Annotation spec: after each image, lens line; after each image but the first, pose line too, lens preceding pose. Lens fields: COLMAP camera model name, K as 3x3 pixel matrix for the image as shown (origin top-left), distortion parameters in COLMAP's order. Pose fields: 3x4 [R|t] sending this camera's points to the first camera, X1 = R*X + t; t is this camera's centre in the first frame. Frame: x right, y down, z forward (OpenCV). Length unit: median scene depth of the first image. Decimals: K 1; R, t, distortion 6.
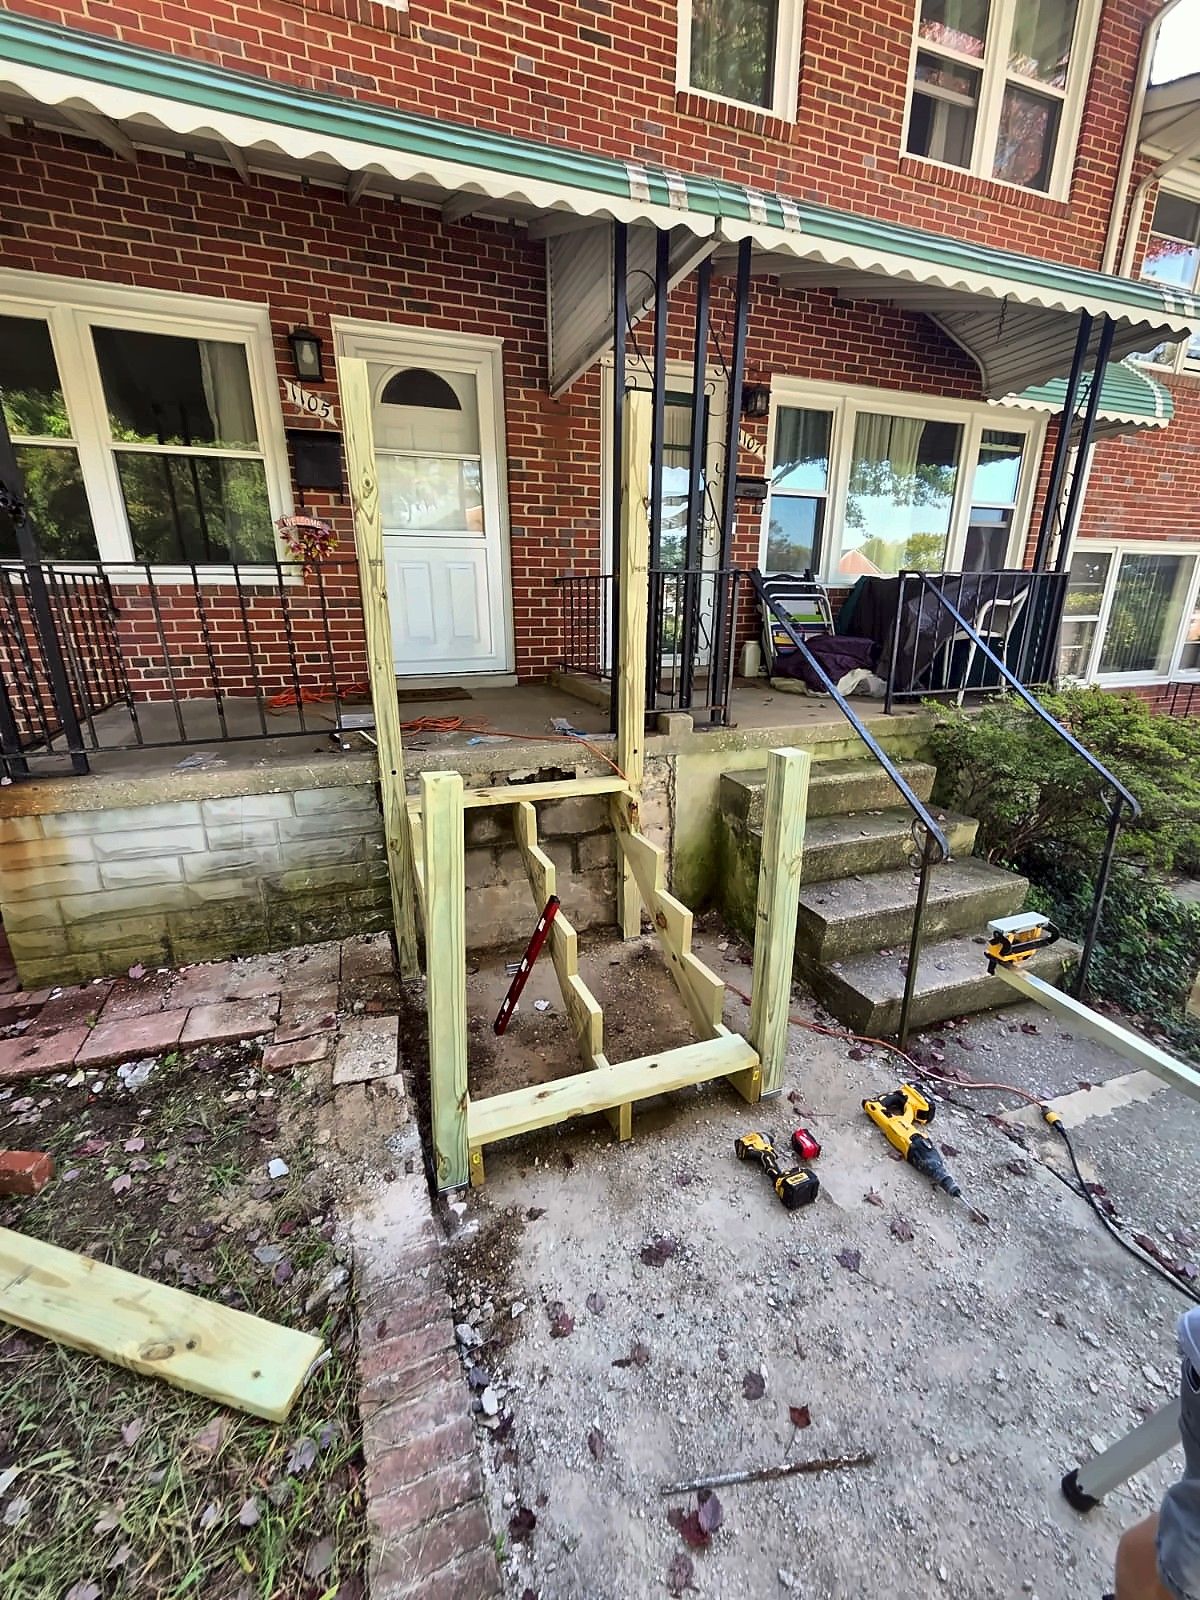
lens RADIAL K [[659.1, 0, 595.9], [0, 659.1, 804.6], [0, 0, 1]] dist [0.001146, 0.000721]
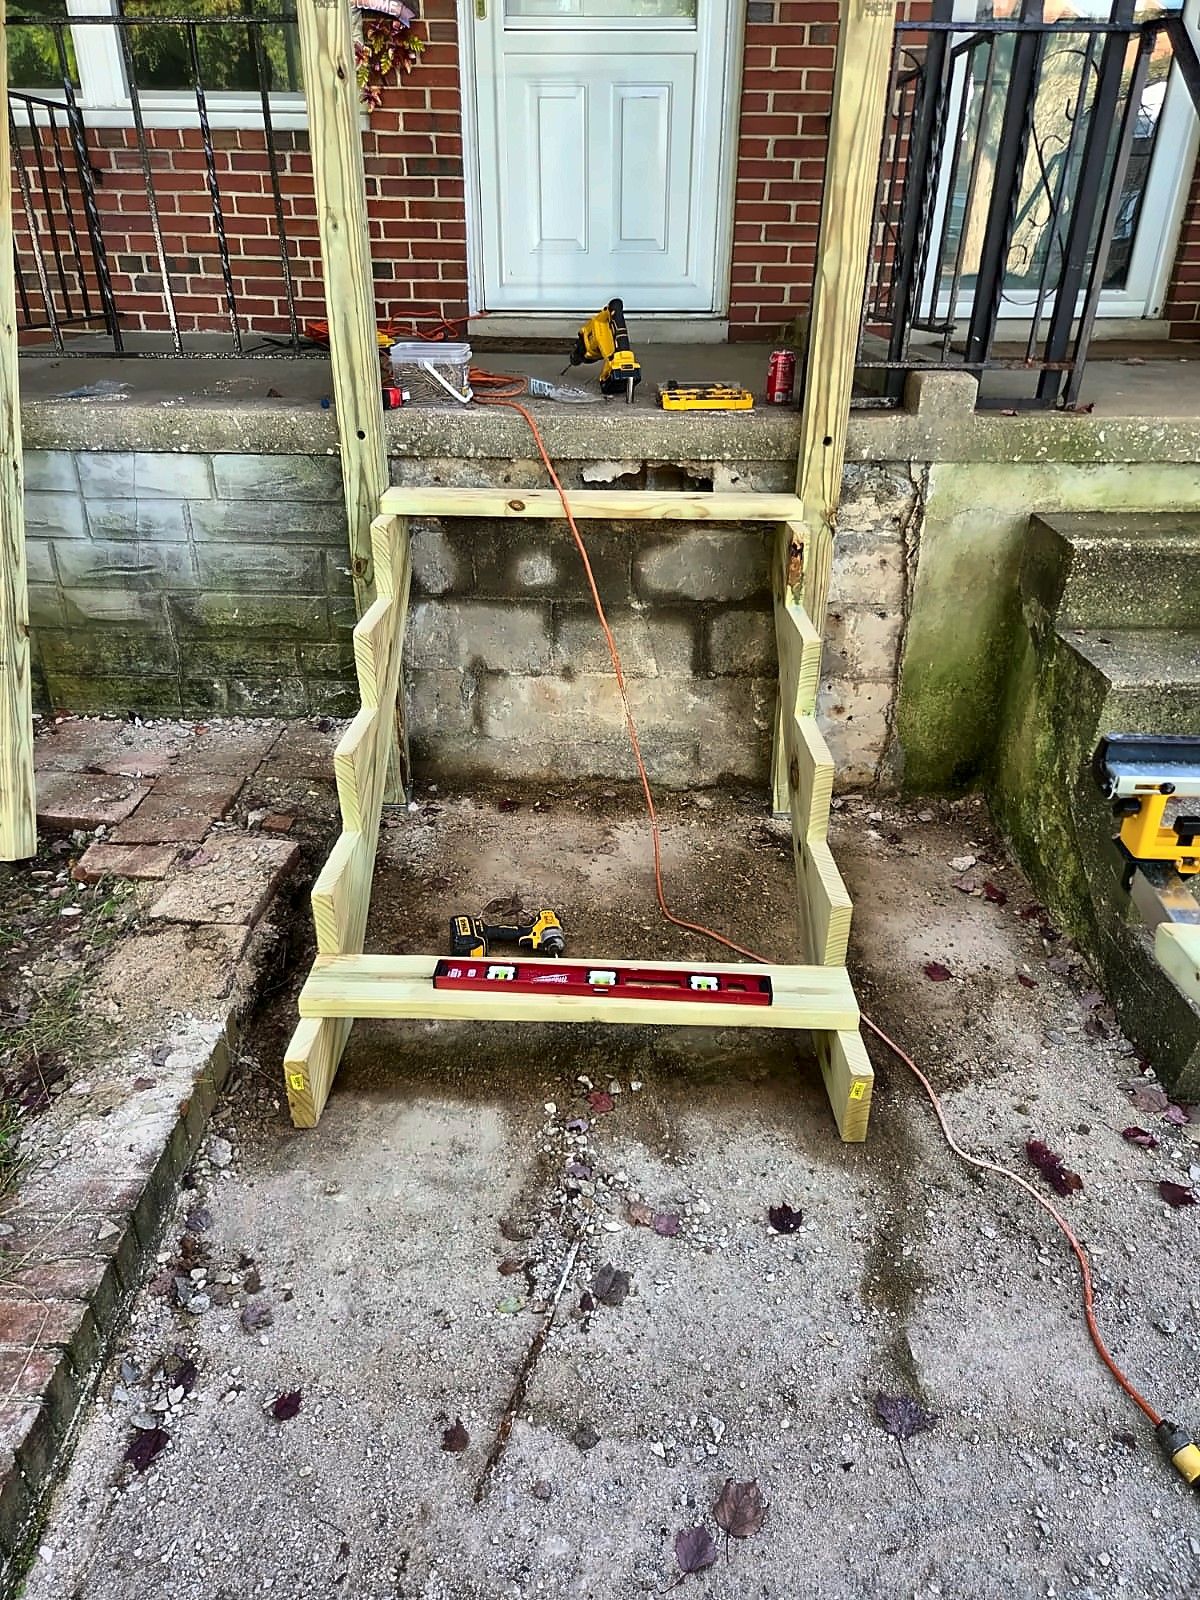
lens RADIAL K [[1071.5, 0, 588.2], [0, 1071.5, 783.0], [0, 0, 1]] dist [0.055816, -0.032259]
pose [[0.926510, 0.174365, -0.333430, 0.187767], [-0.122494, 0.977648, 0.170877, 0.048982], [0.355773, -0.117476, 0.927160, 0.138159]]
